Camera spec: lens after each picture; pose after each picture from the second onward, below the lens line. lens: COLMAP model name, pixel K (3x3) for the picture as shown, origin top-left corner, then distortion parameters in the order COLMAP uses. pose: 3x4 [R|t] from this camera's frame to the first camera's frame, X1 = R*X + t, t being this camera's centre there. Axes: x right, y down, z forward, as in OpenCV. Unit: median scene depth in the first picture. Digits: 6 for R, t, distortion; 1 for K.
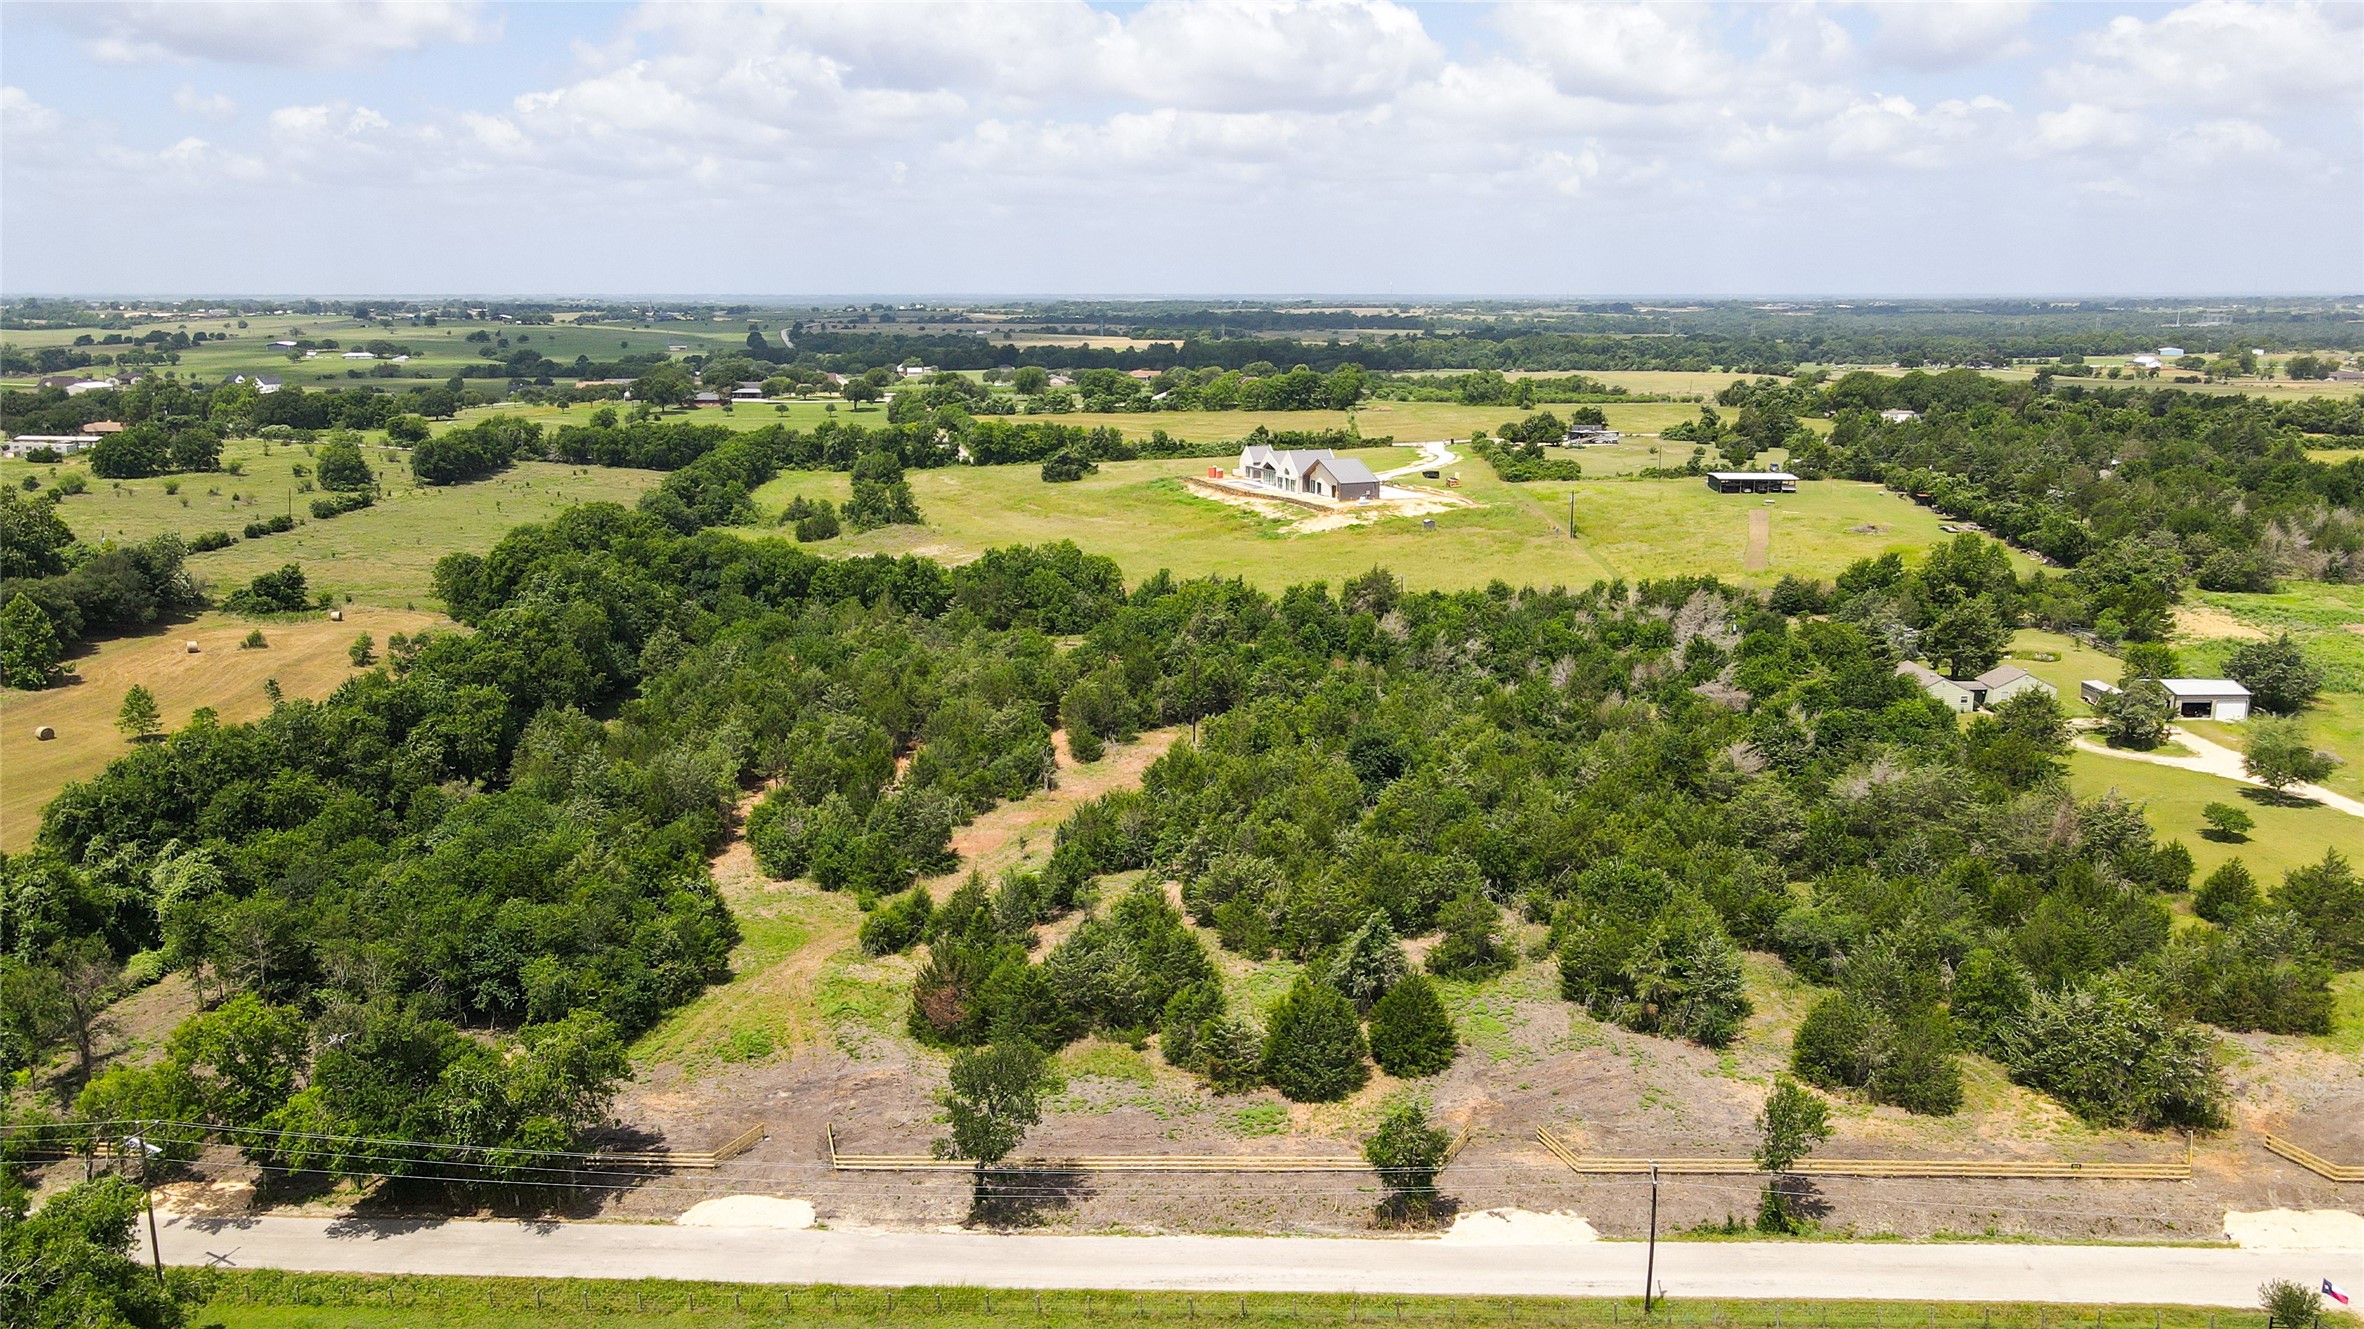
lens RADIAL K [[1724.9, 0, 1182.0], [0, 1724.9, 664.5], [0, 0, 1]] dist [0.020860, 0.004605]
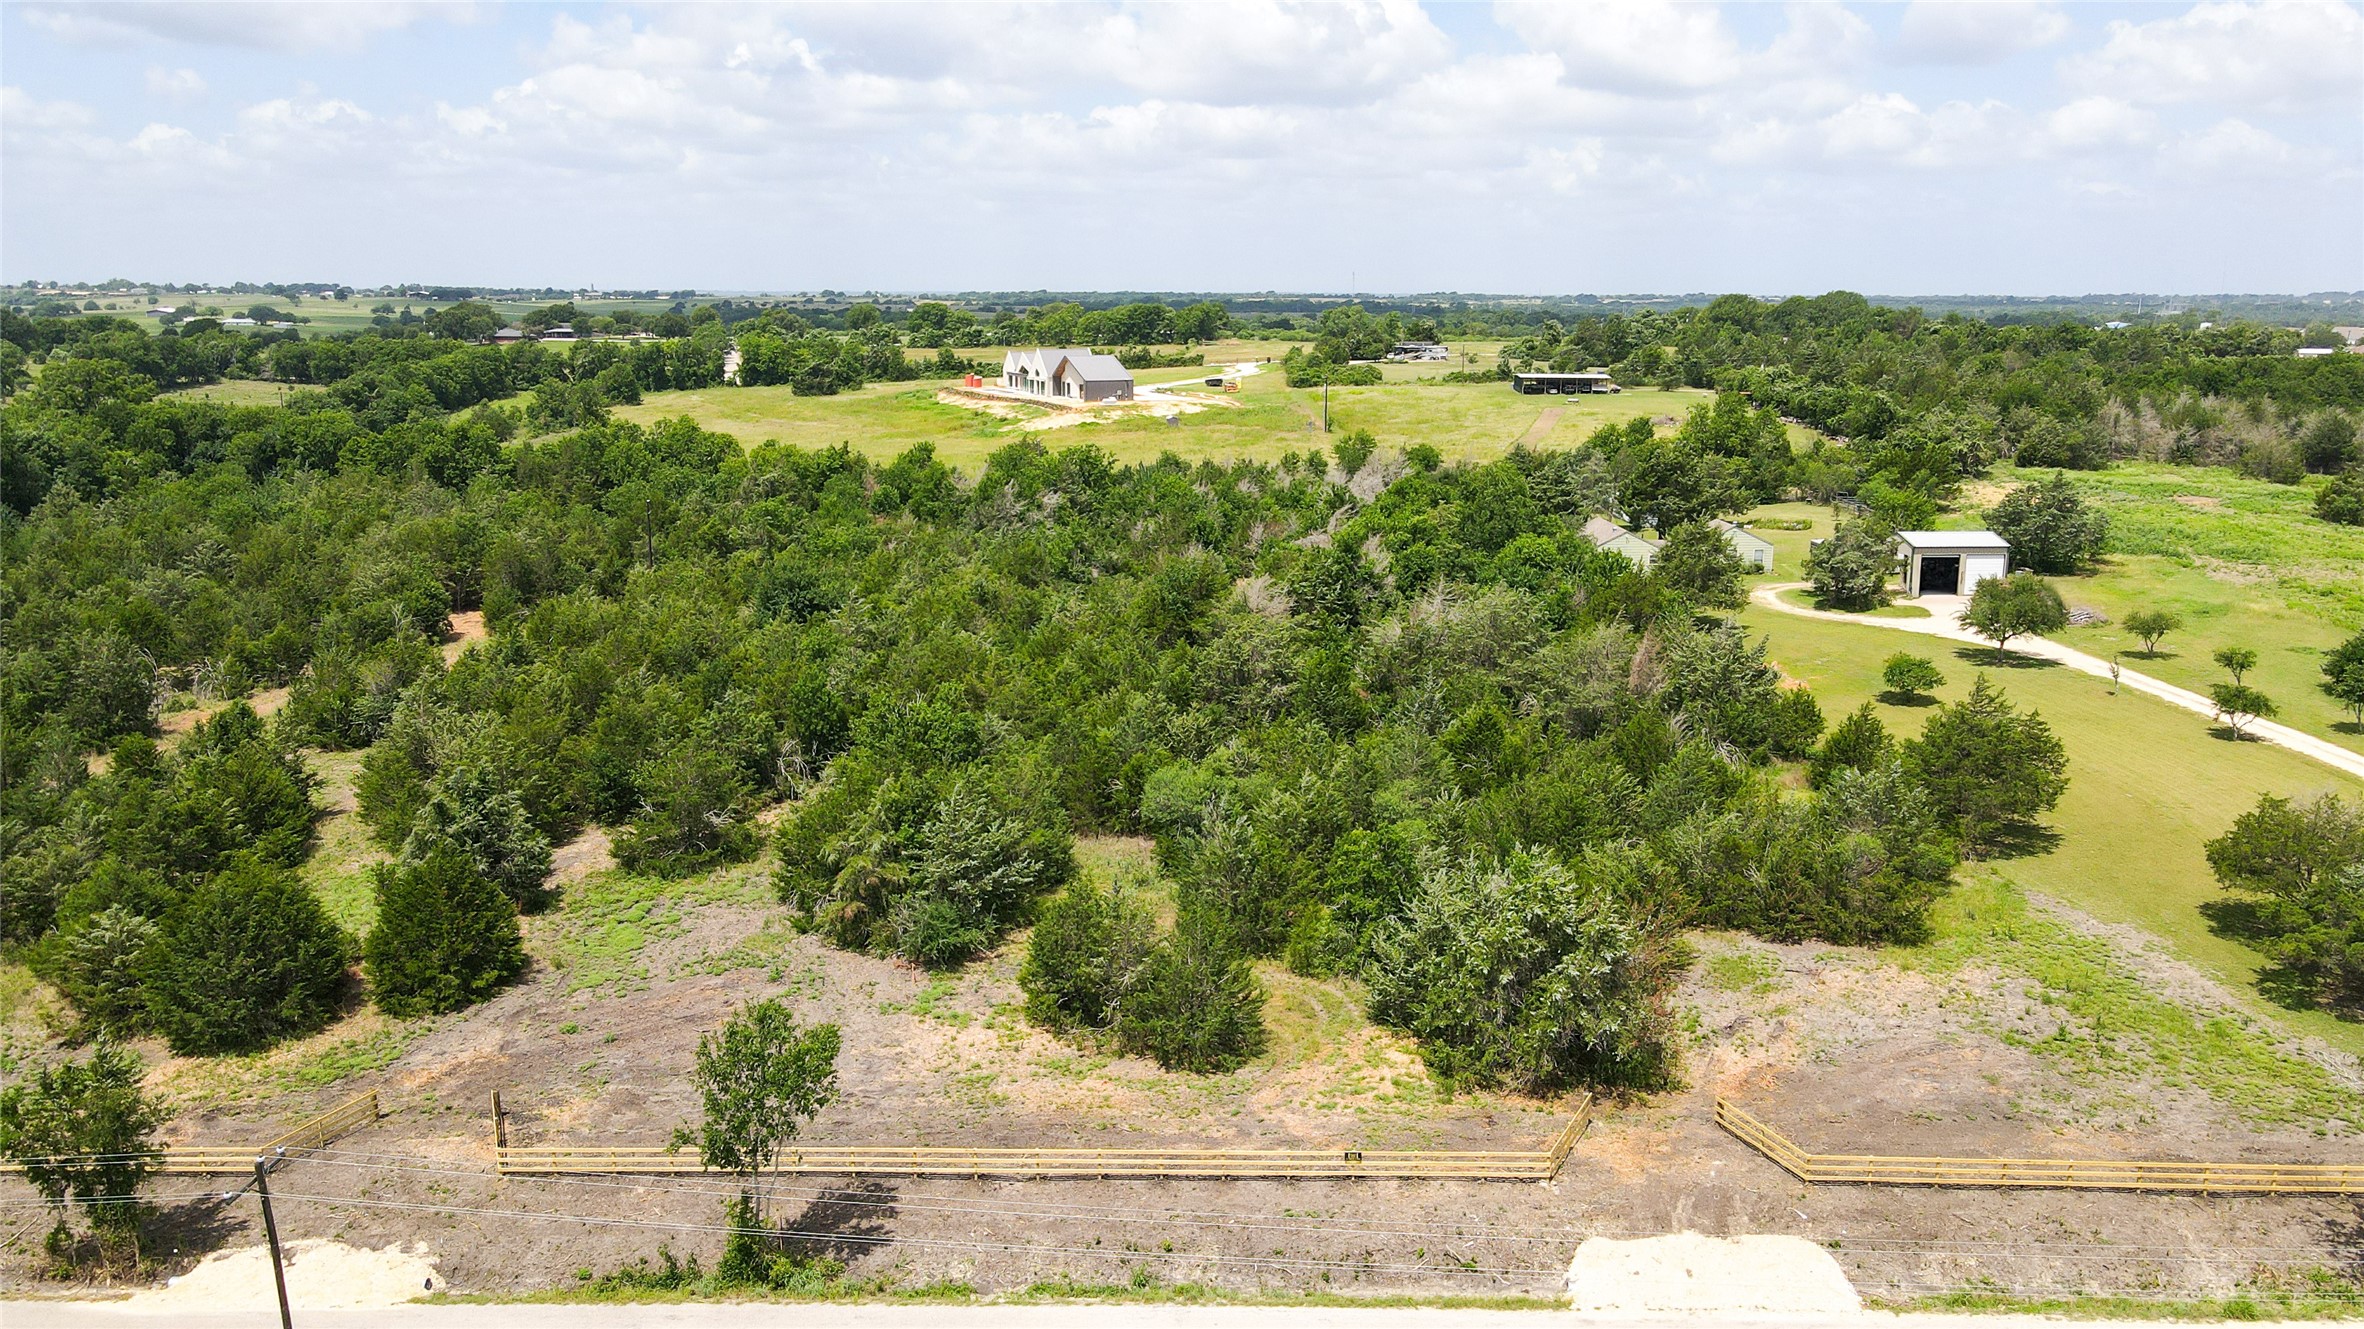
lens RADIAL K [[1736.3, 0, 1182.0], [0, 1736.3, 664.5], [0, 0, 1]] dist [0.009950, 0.009609]
pose [[0.999928, 0.003414, 0.011492, 0.284643], [-0.003396, 0.999993, -0.001599, 0.083895], [-0.011498, 0.001560, 0.999933, 0.282000]]
